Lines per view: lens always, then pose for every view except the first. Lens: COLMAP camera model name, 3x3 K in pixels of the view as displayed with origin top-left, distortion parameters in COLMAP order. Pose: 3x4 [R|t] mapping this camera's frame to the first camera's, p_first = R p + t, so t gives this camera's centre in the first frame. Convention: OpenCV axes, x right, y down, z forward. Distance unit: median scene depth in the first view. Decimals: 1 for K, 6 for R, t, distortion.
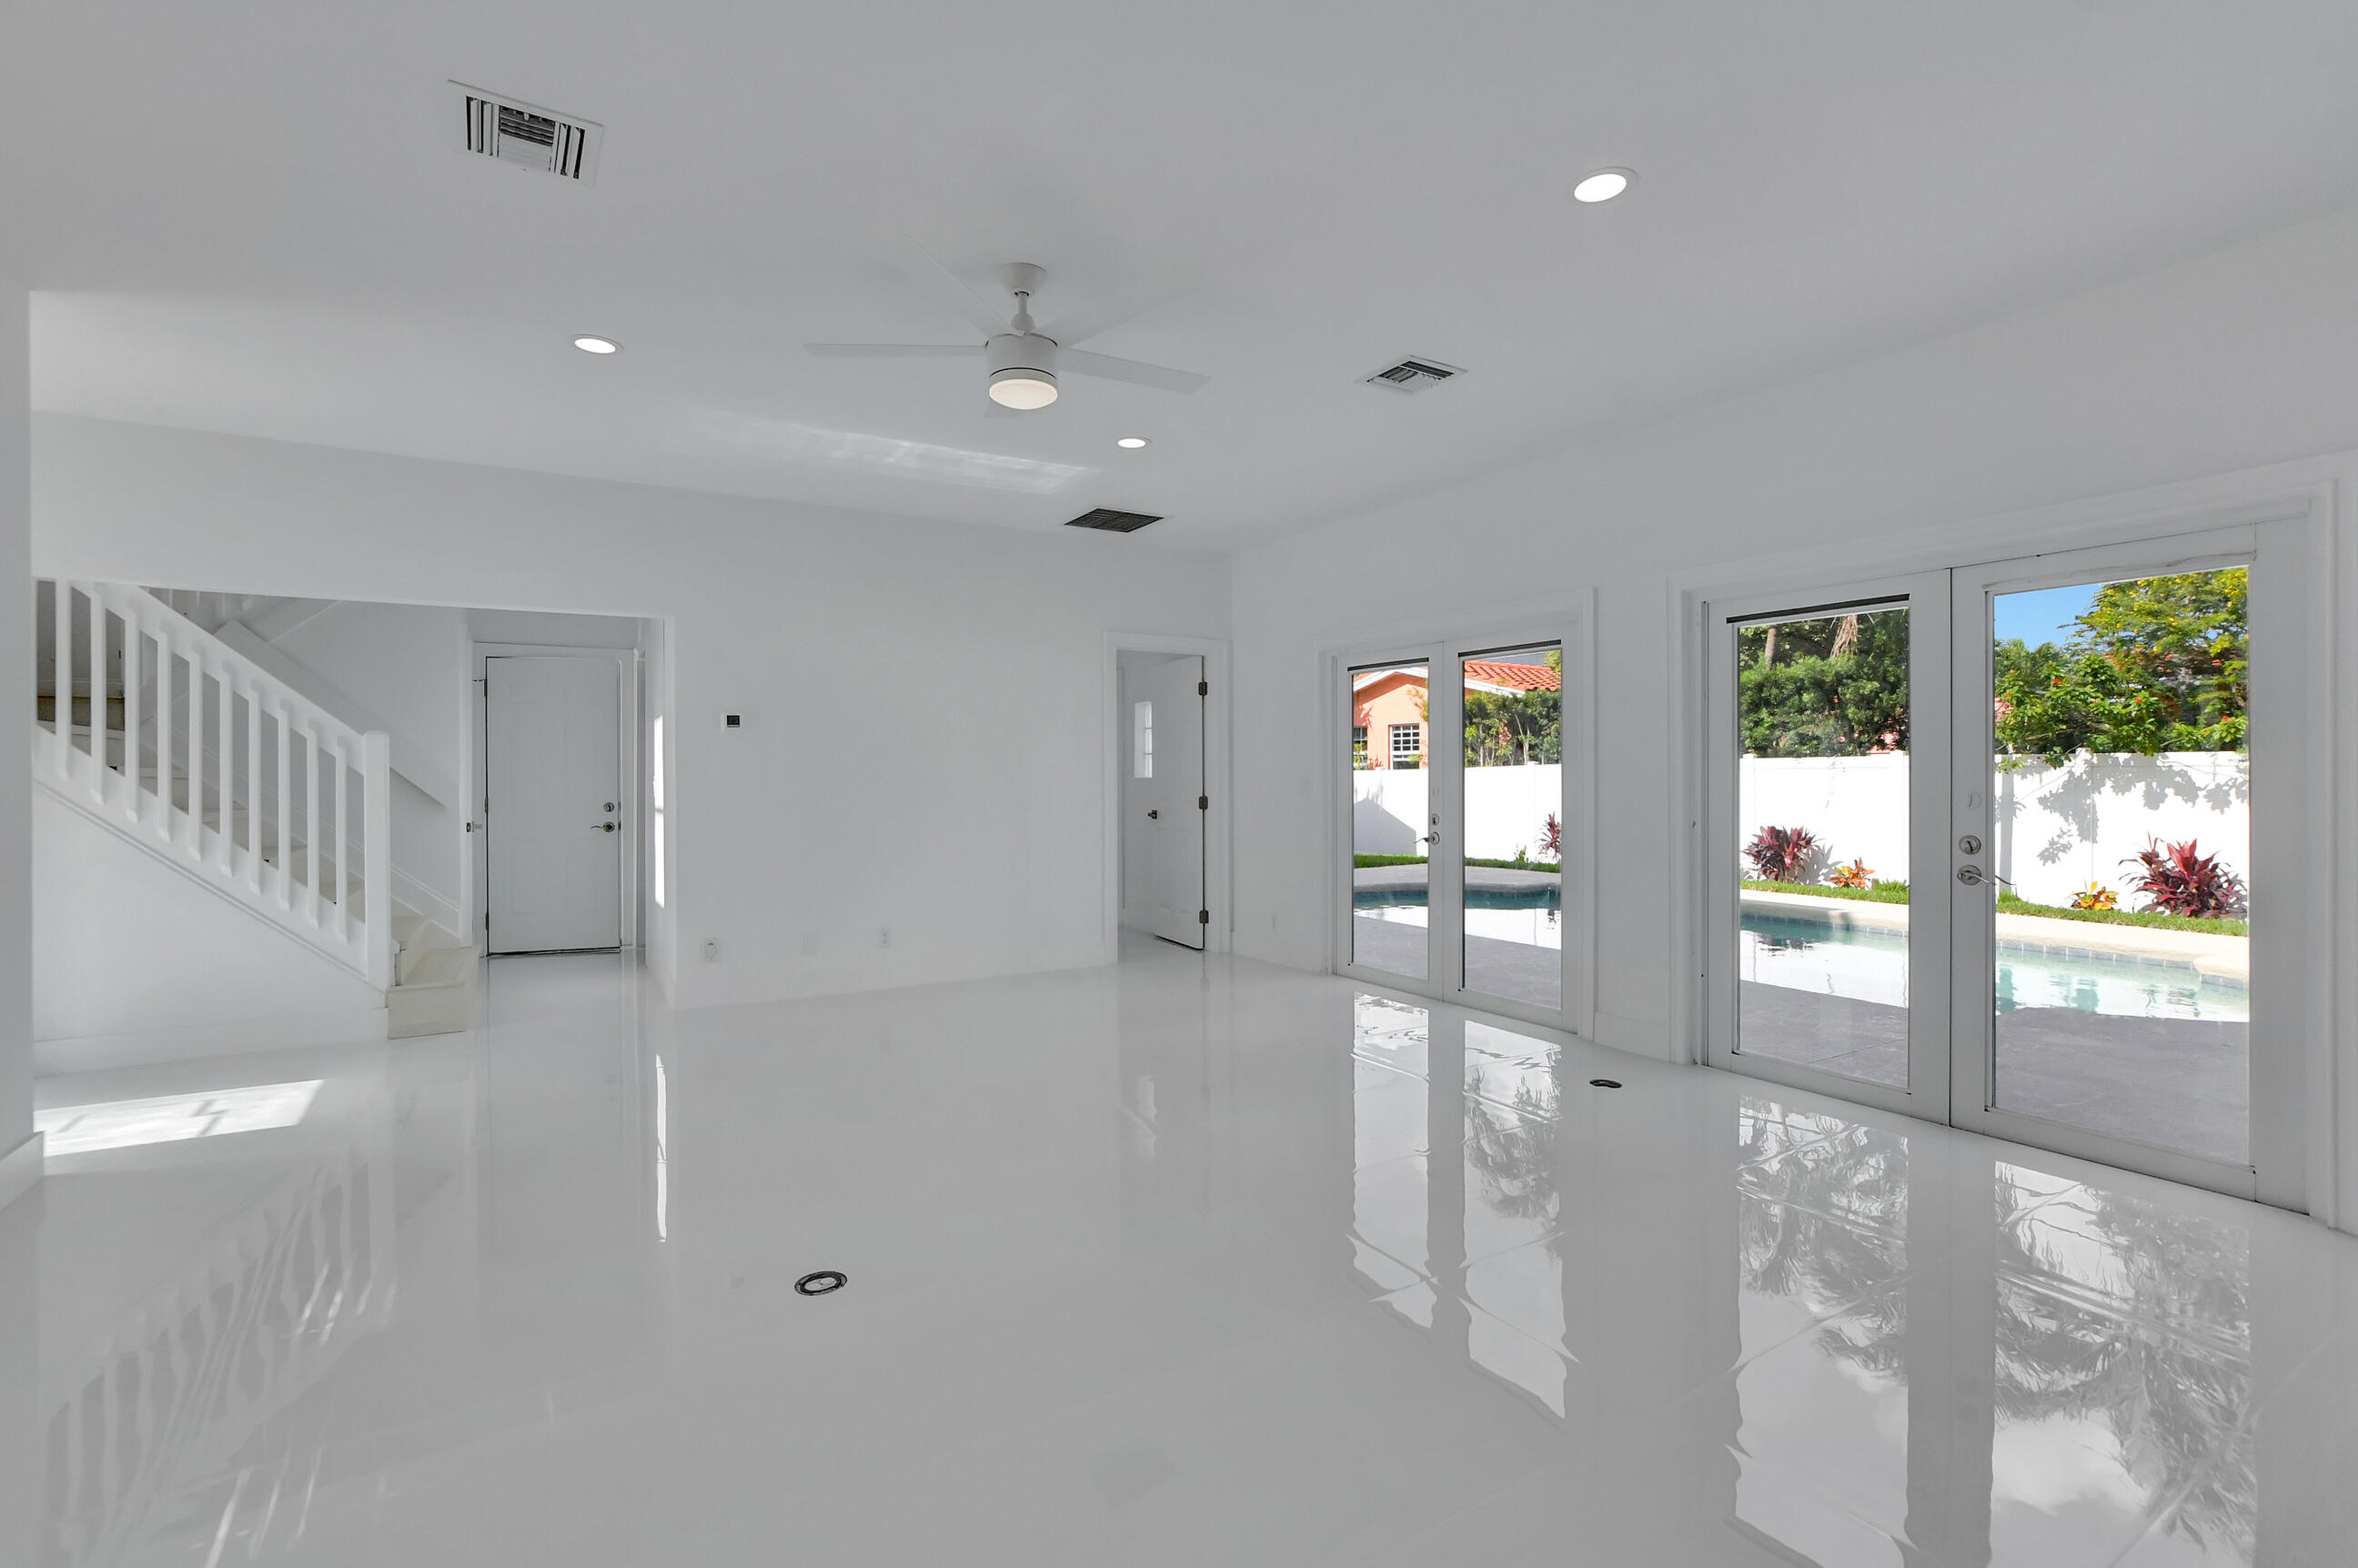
lens RADIAL K [[1049.6, 0, 1144.5], [0, 1049.6, 784.0], [0, 0, 1]] dist [-0.001847, 0.000125]
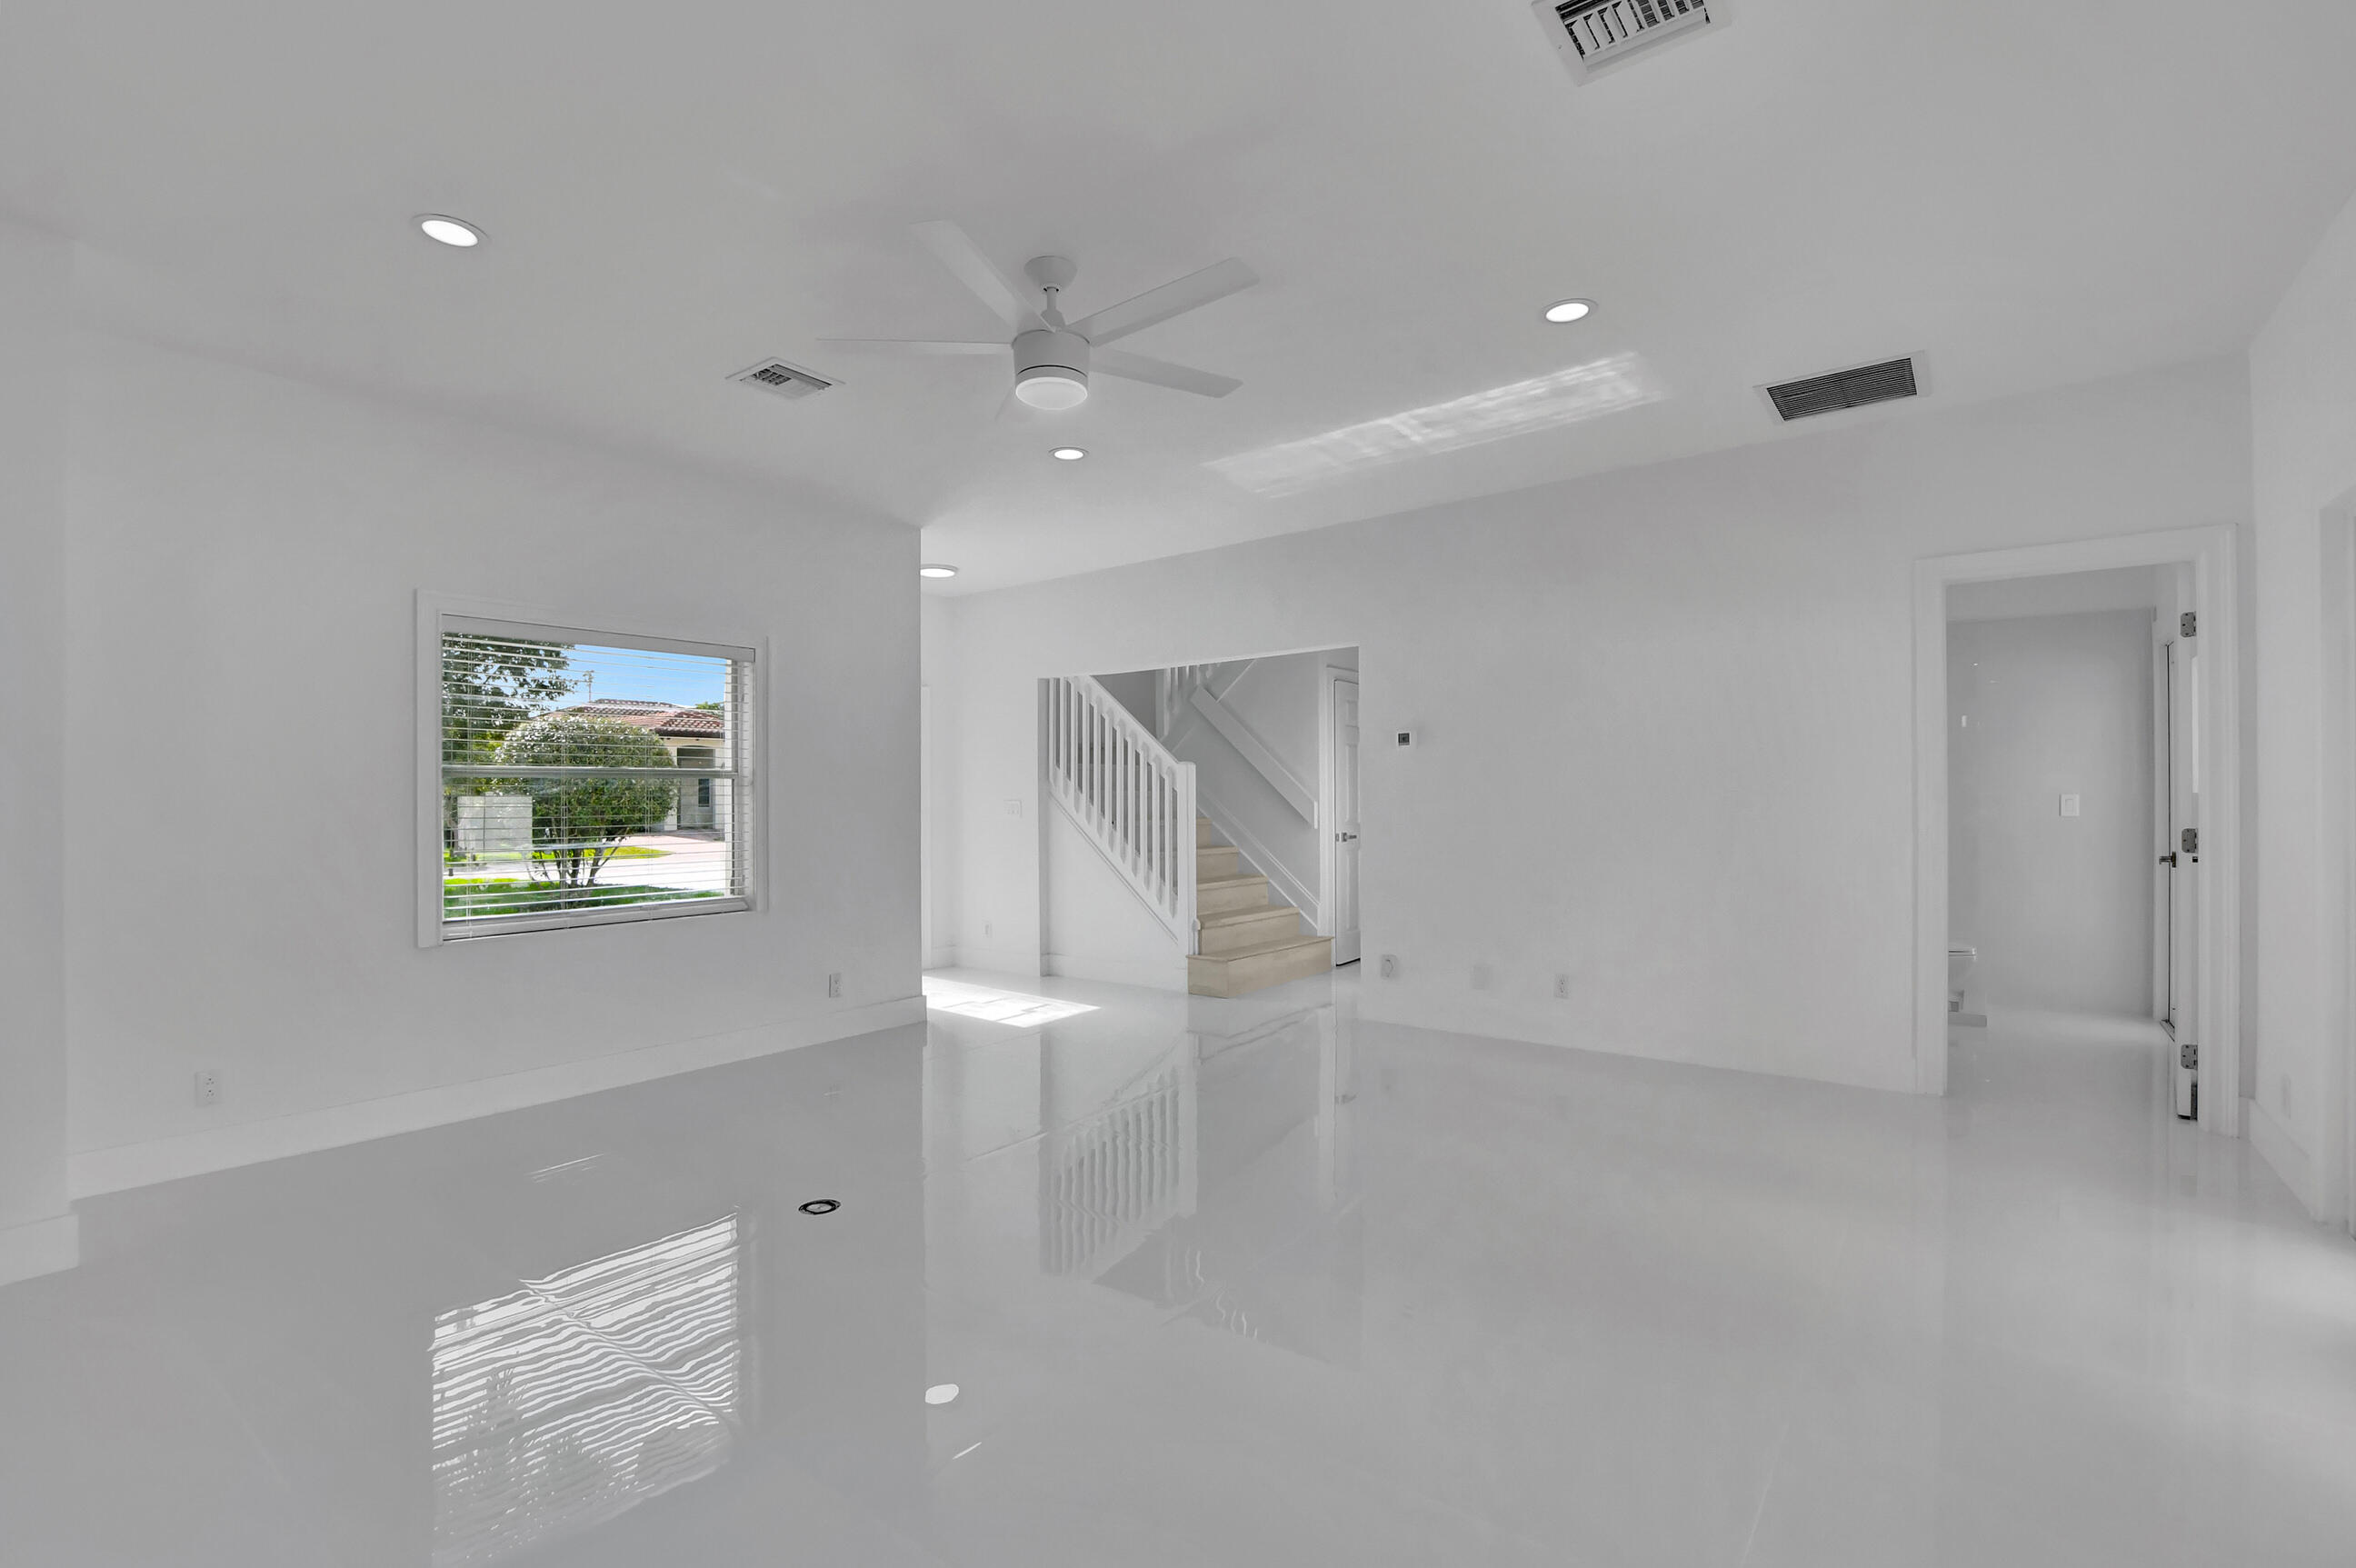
lens RADIAL K [[1064.7, 0, 1178.0], [0, 1064.7, 784.0], [0, 0, 1]] dist [0.001741, 0.000052]
pose [[0.353627, -0.009310, -0.935340, 0.548647], [-0.004544, 0.999922, -0.011671, -0.005714], [0.935375, 0.008378, 0.353557, 0.515907]]
